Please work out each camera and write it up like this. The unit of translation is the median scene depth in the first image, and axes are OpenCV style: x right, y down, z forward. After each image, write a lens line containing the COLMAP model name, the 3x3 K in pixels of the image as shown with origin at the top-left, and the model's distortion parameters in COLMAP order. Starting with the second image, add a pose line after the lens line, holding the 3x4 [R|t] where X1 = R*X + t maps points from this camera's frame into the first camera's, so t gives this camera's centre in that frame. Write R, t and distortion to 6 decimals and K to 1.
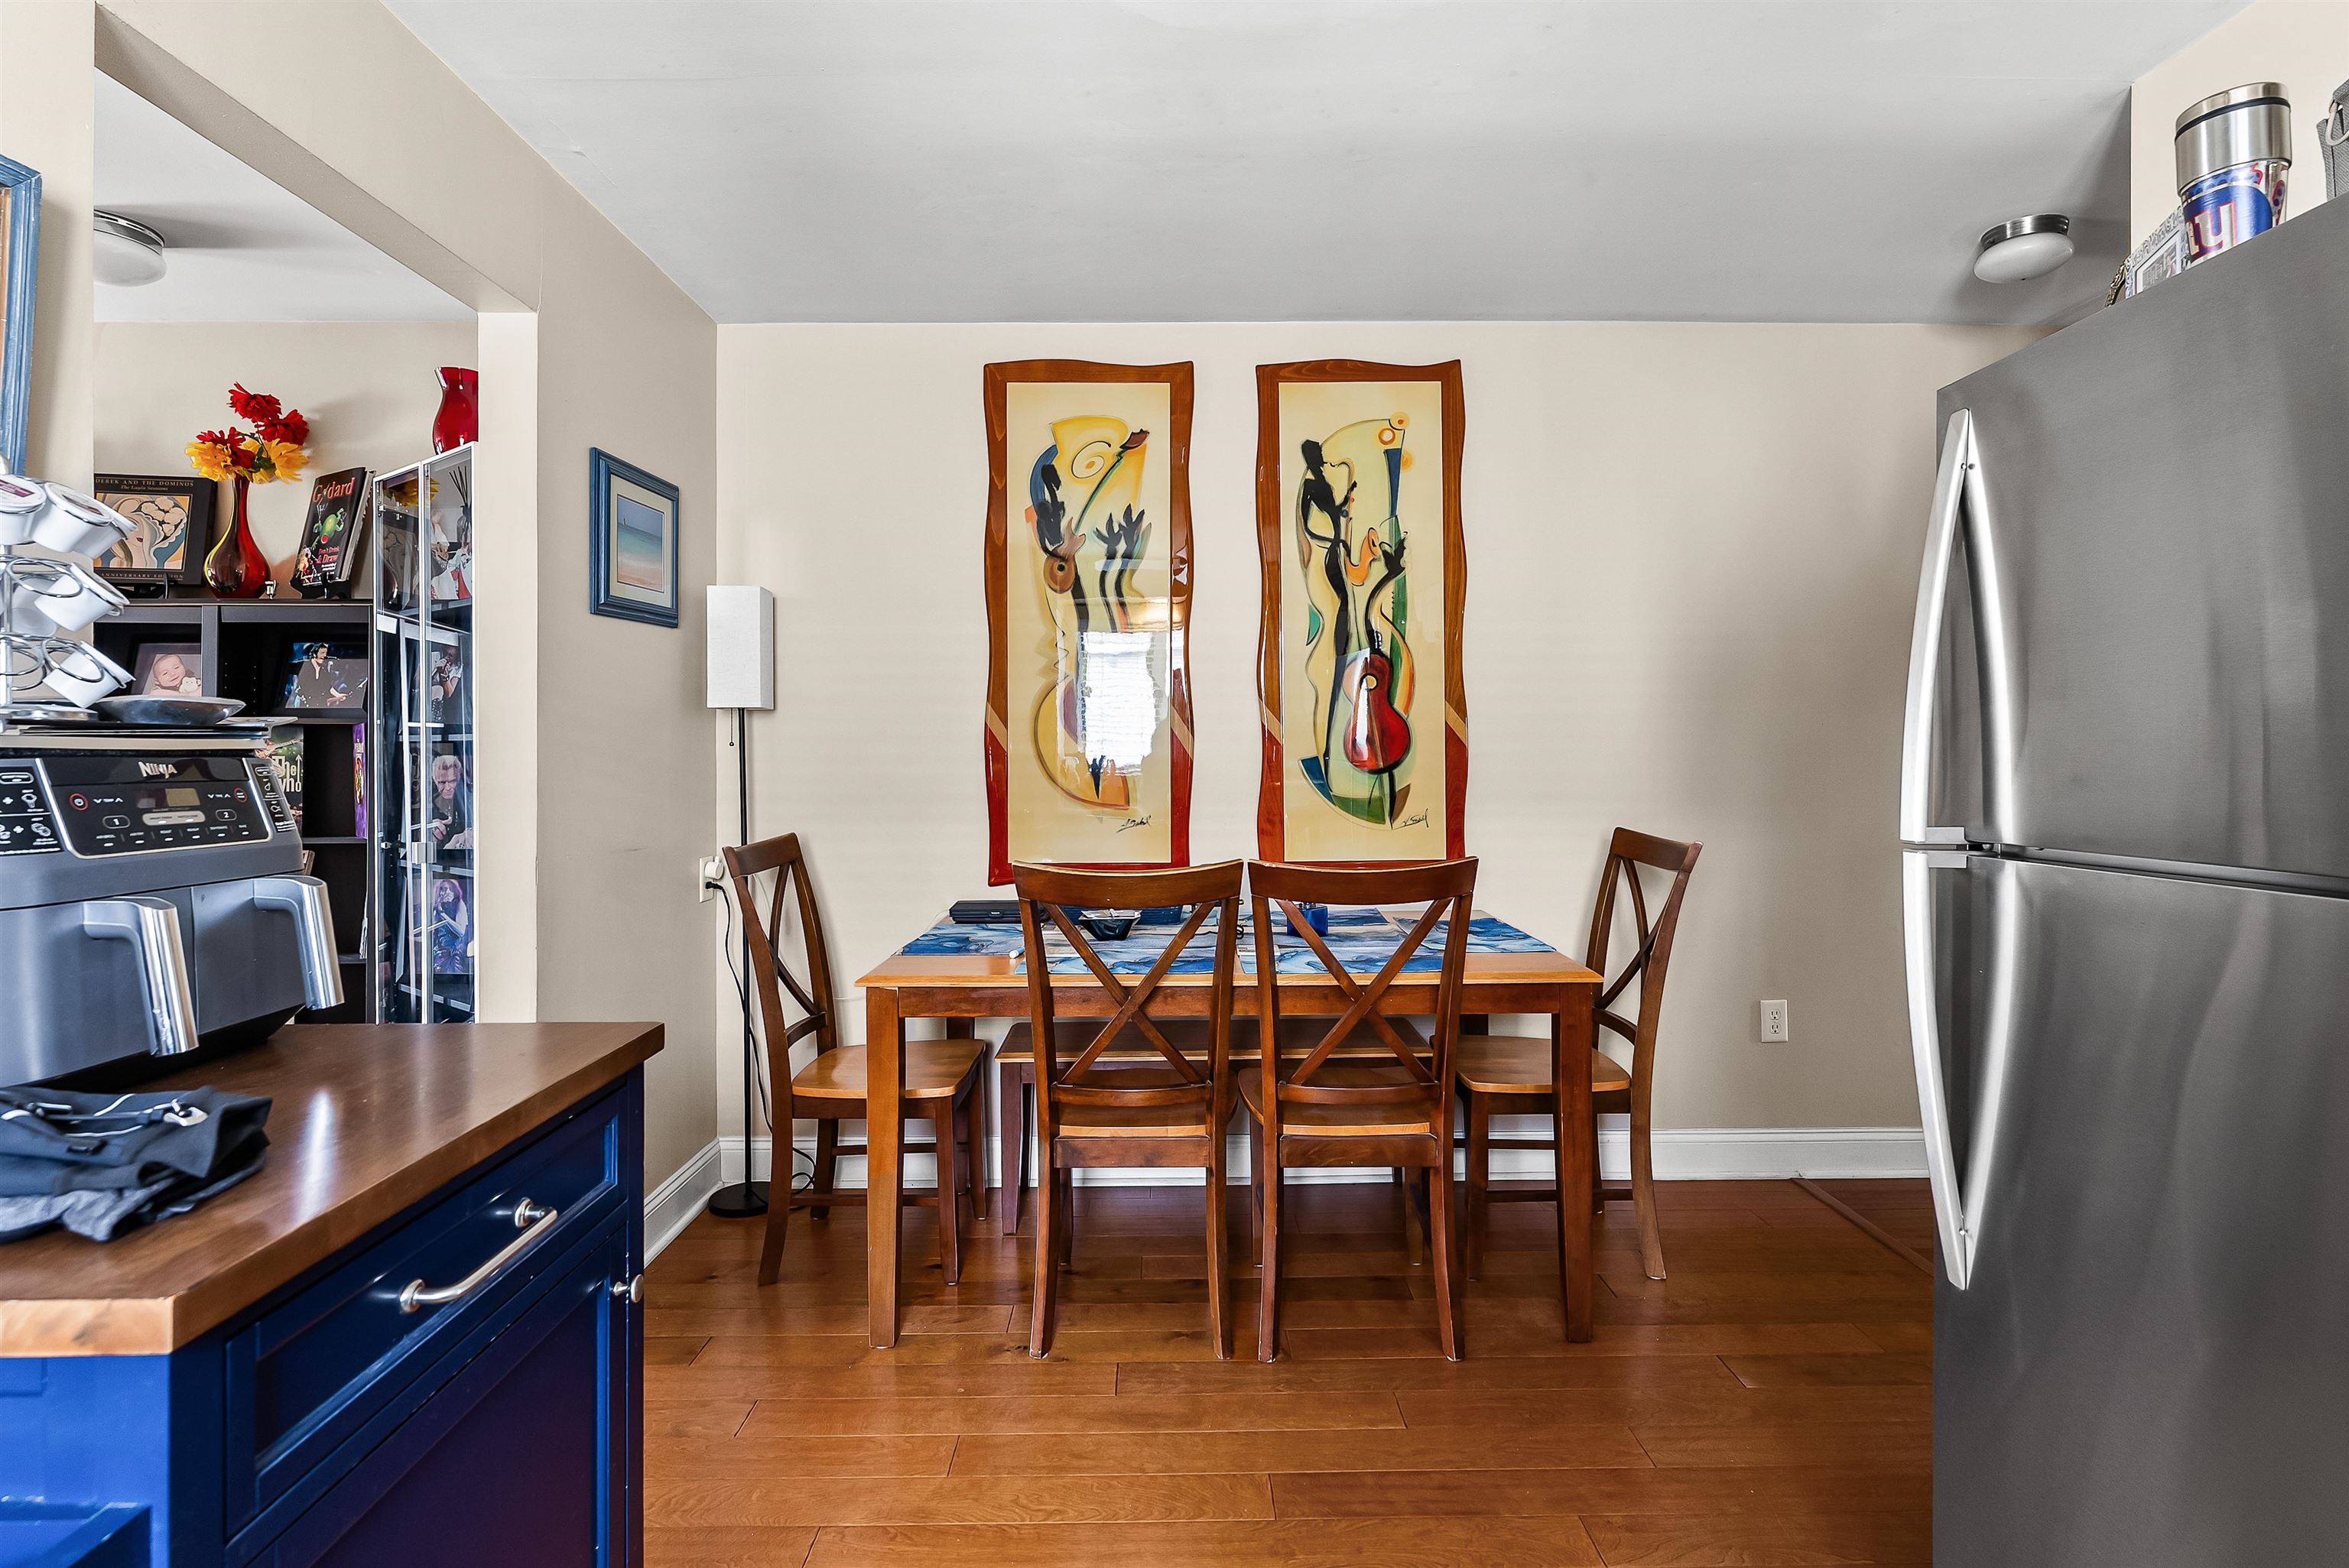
lens RADIAL K [[1170.0, 0, 1206.5], [0, 1170.0, 758.9], [0, 0, 1]] dist [-0.002960, 0.000245]
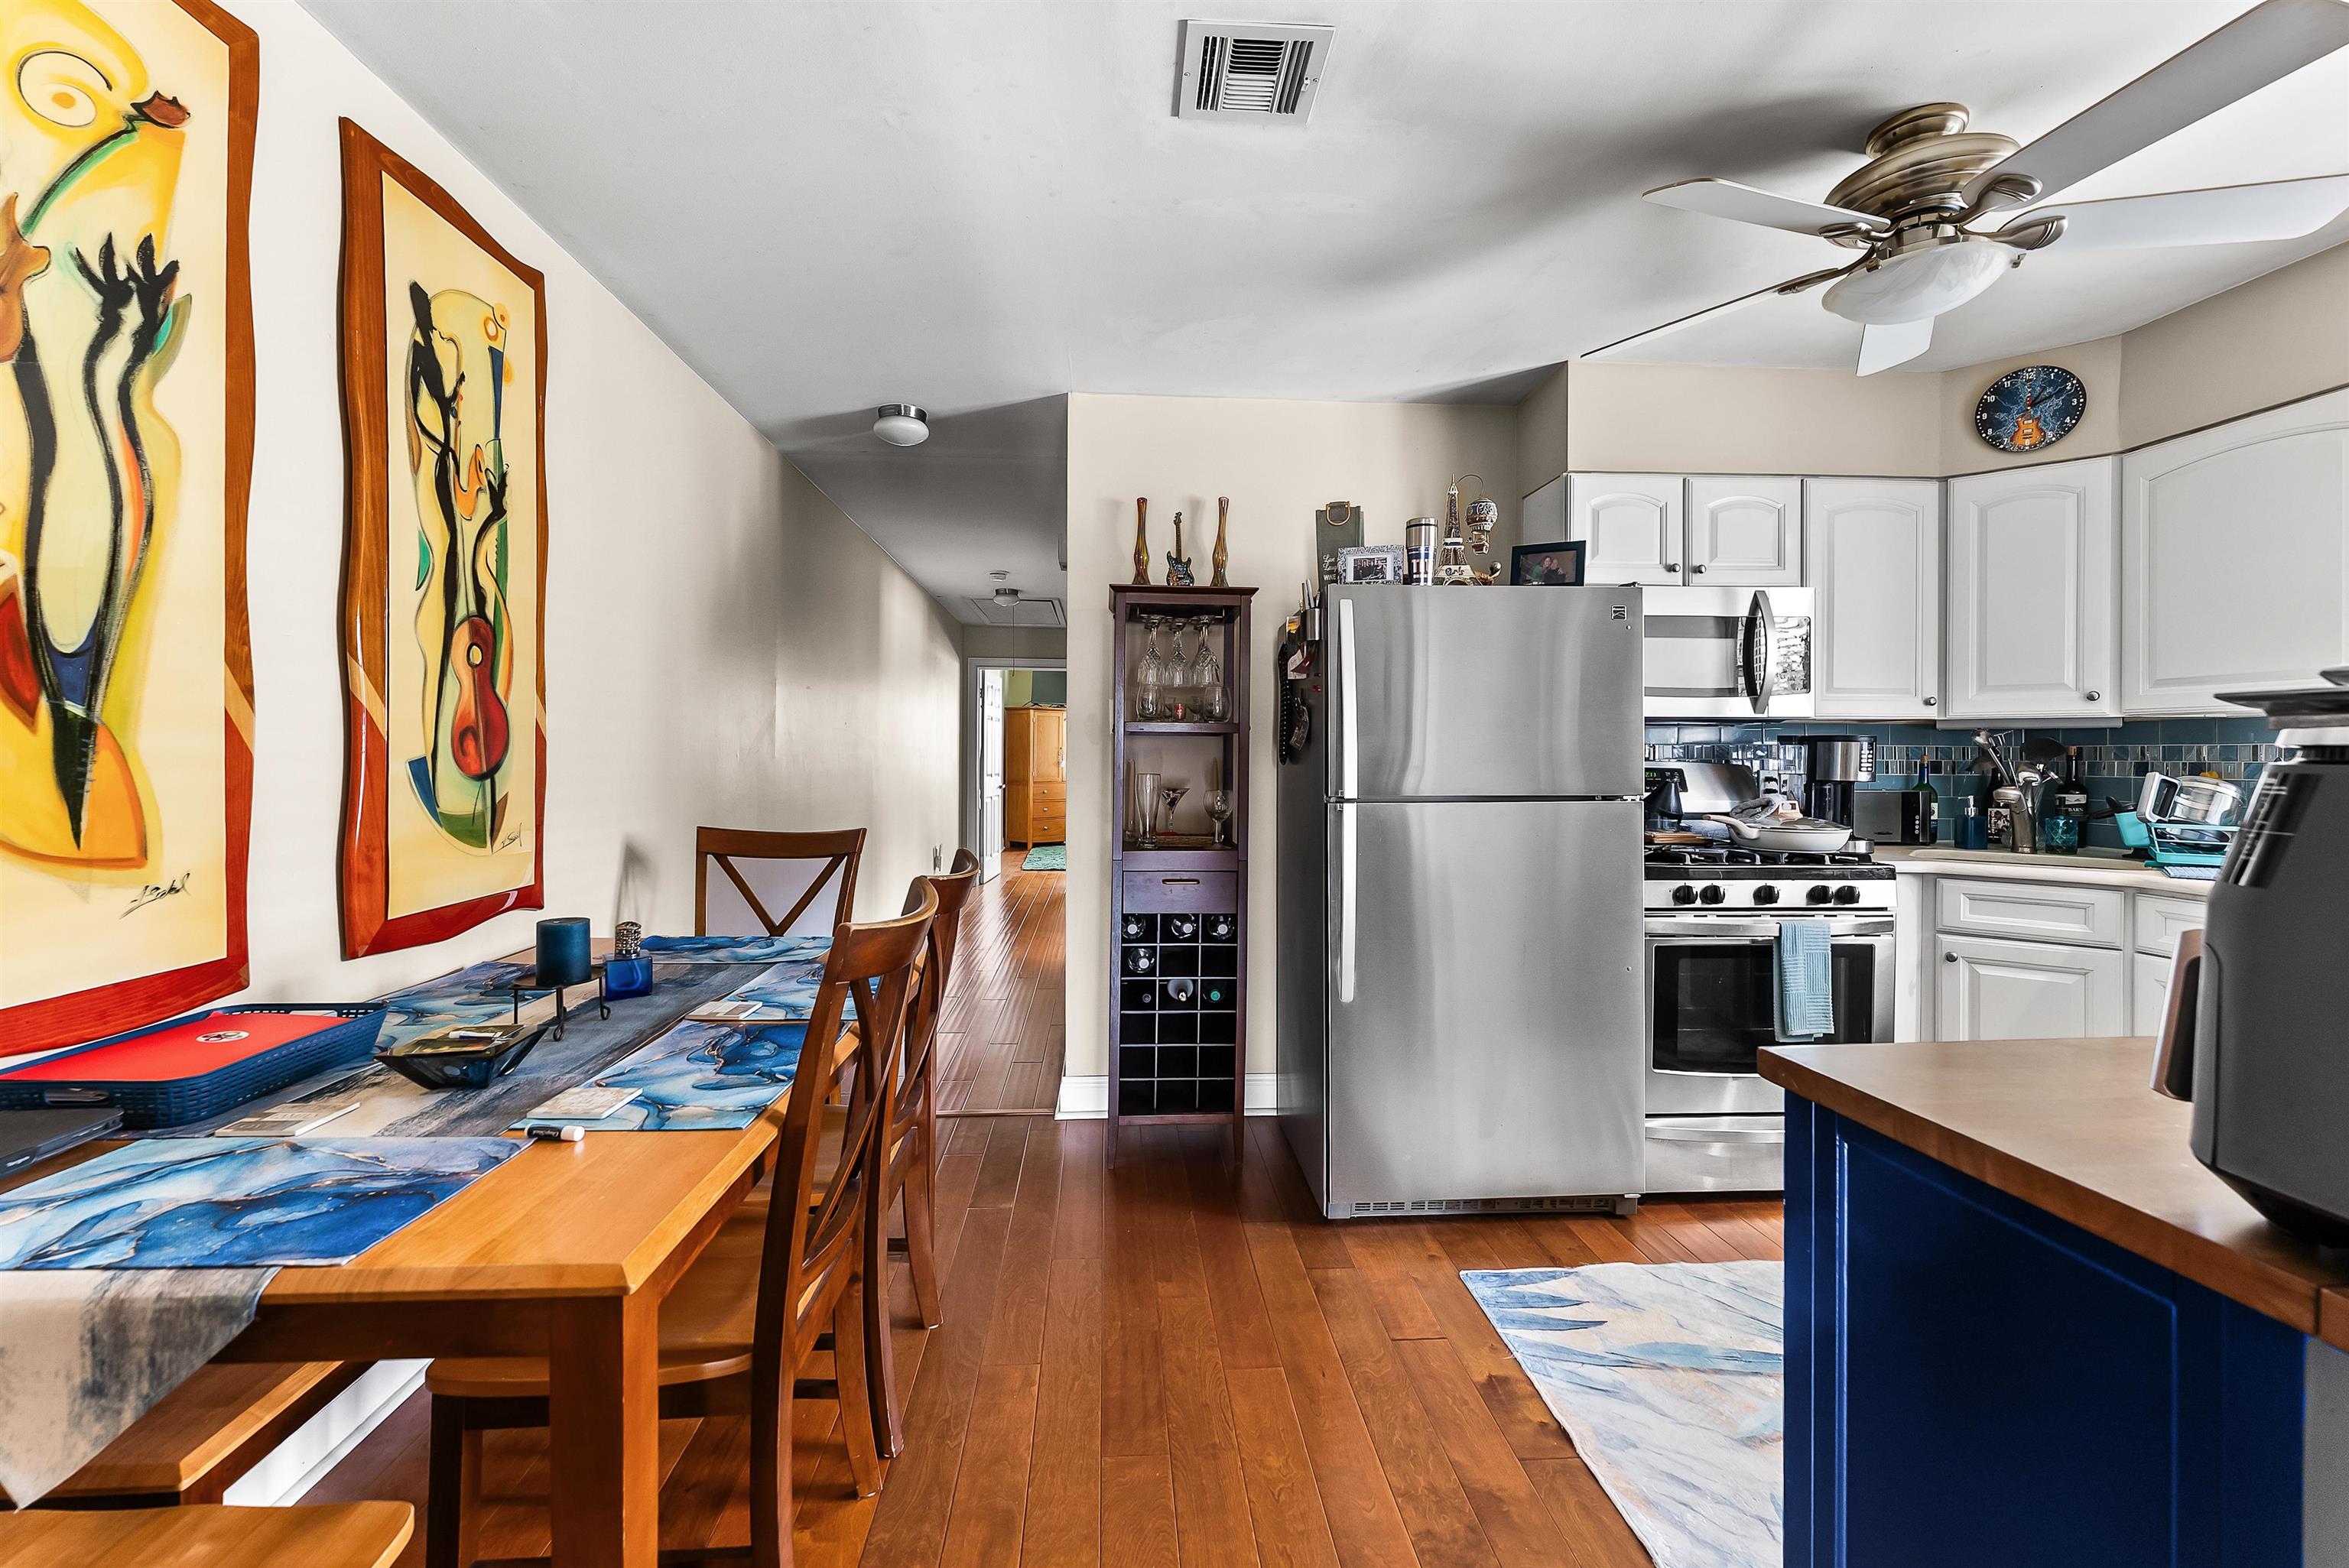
lens RADIAL K [[958.7, 0, 1173.8], [0, 958.7, 760.4], [0, 0, 1]] dist [0.000024, -0.000130]
pose [[-0.041842, -0.003764, 0.999117, -0.576814], [-0.000007, 0.999993, 0.003767, -0.002432], [-0.999124, 0.000151, -0.041842, 0.712127]]
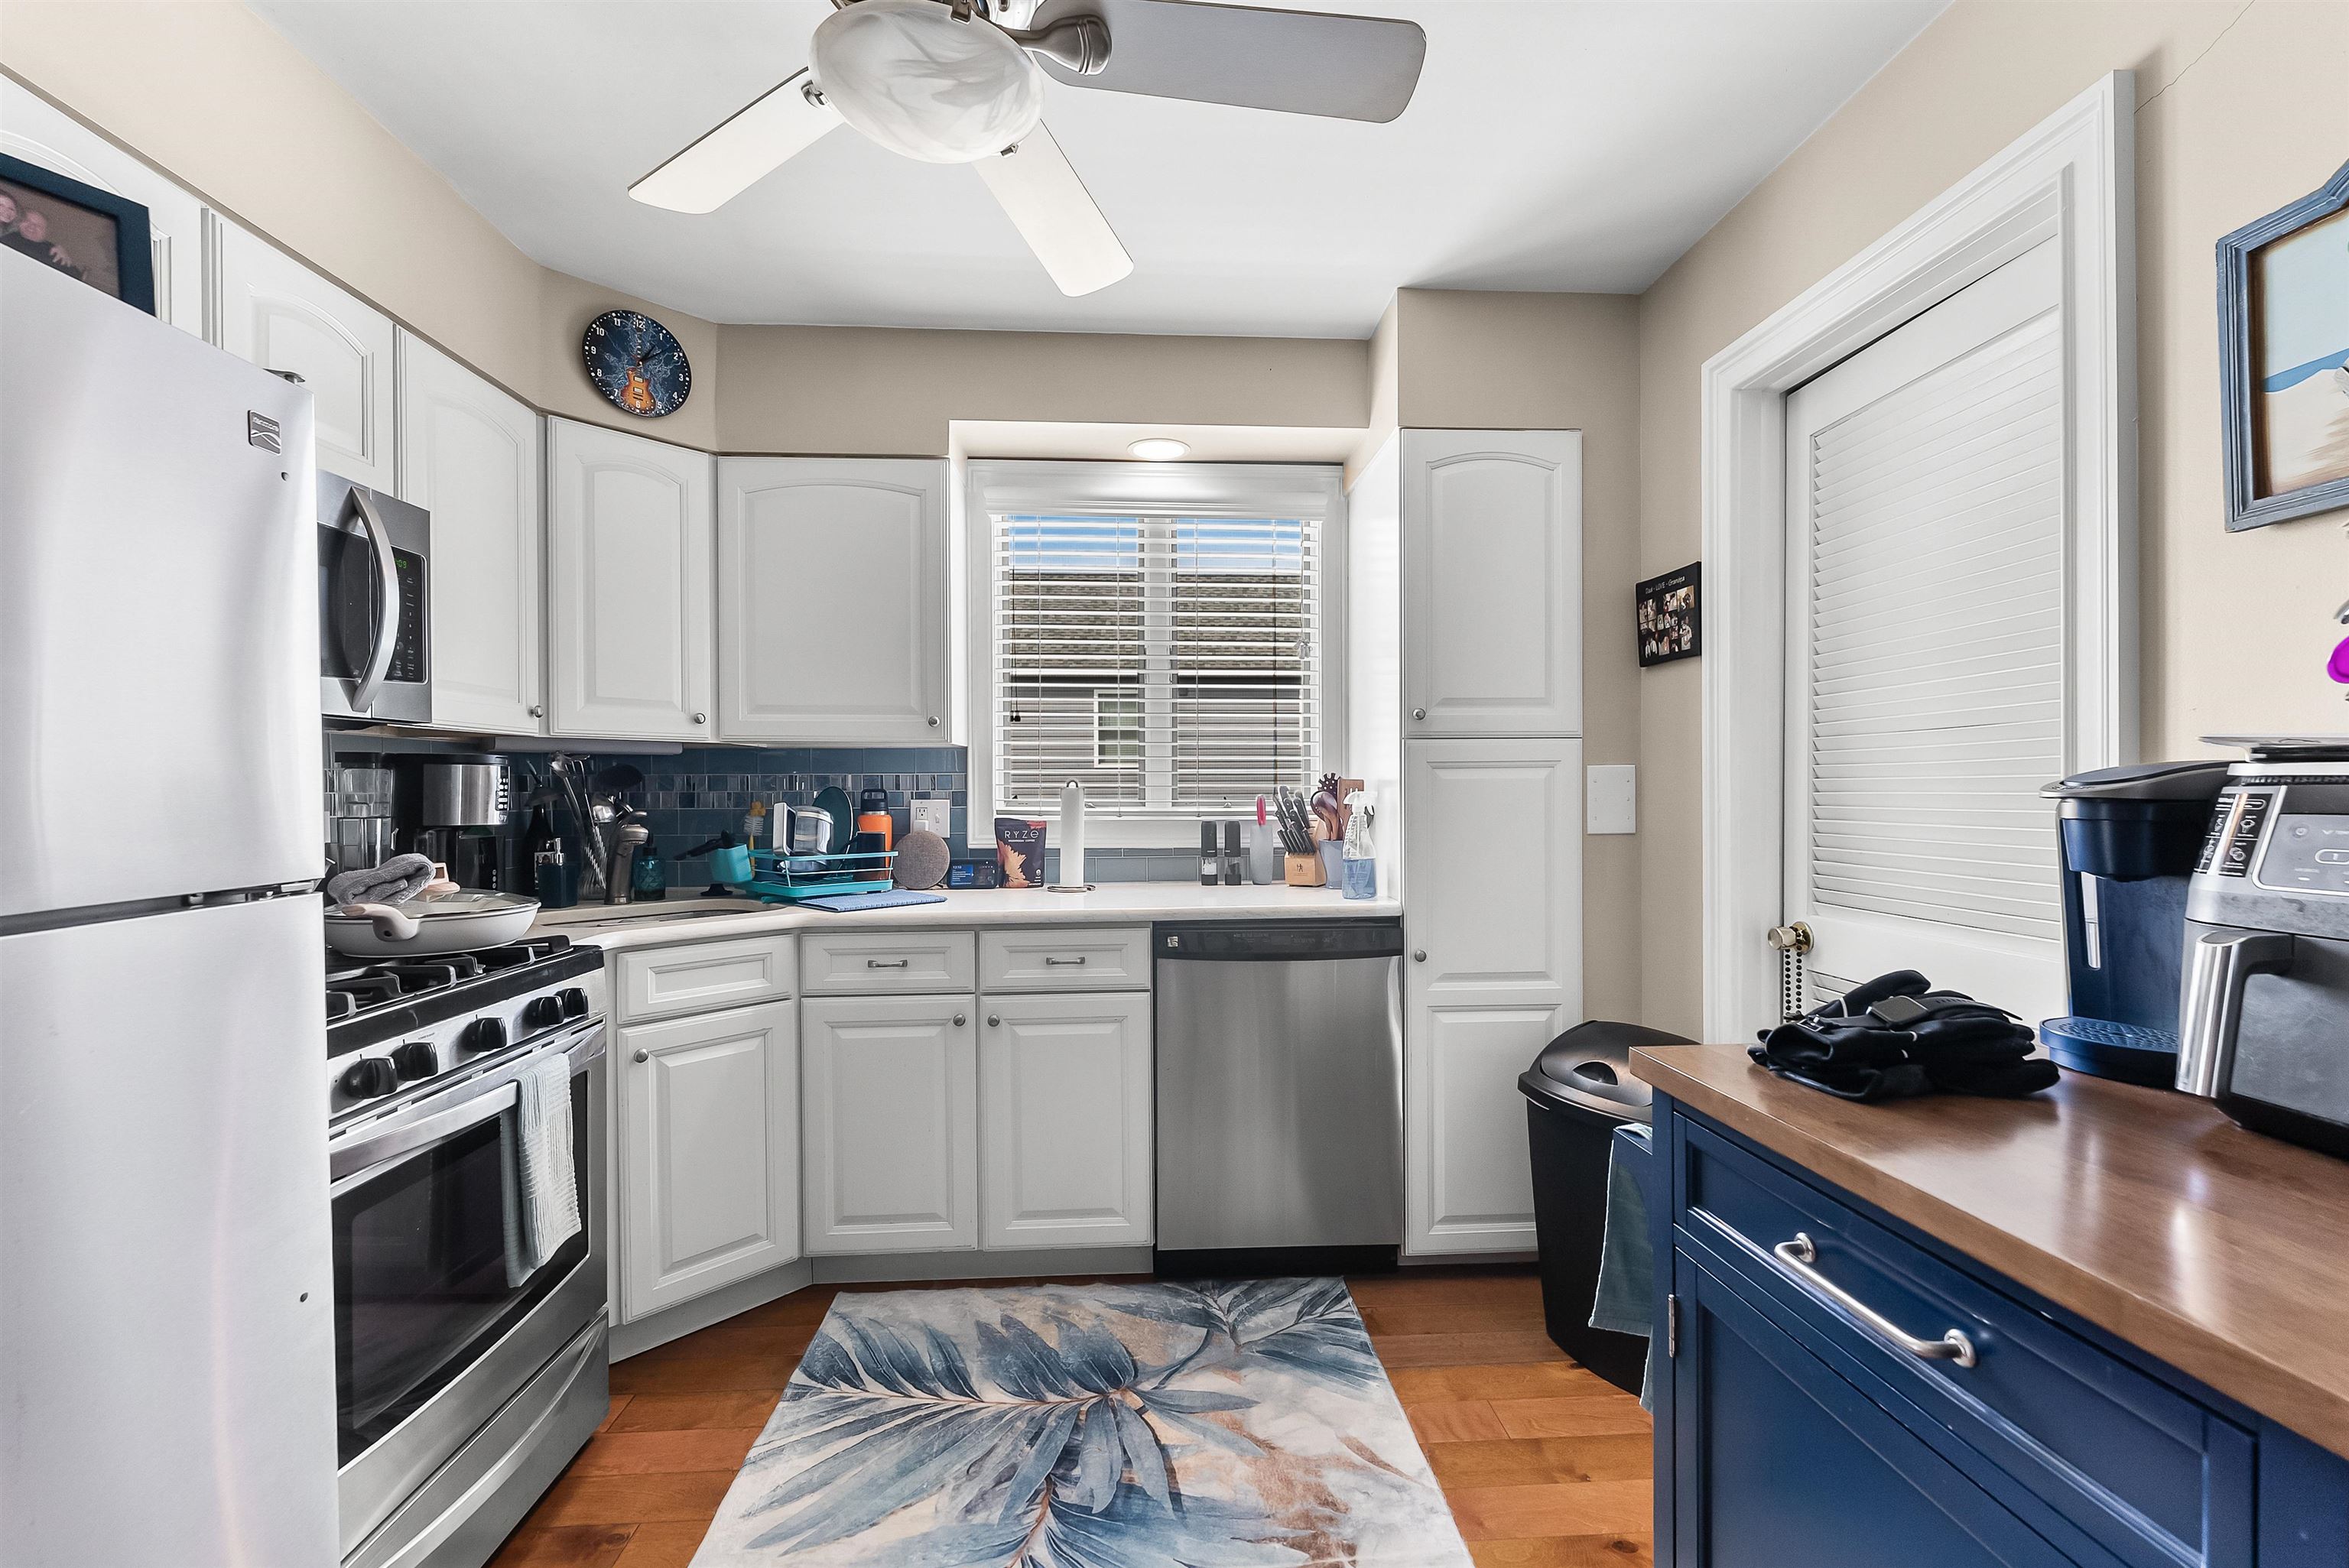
lens RADIAL K [[994.3, 0, 1174.1], [0, 994.3, 793.1], [0, 0, 1]] dist [-0.000218, -0.000444]
pose [[-0.999597, 0.005135, -0.027925, -0.009482], [0.004896, 0.999951, 0.008618, -0.002540], [0.027968, 0.008478, -0.999573, 0.642796]]
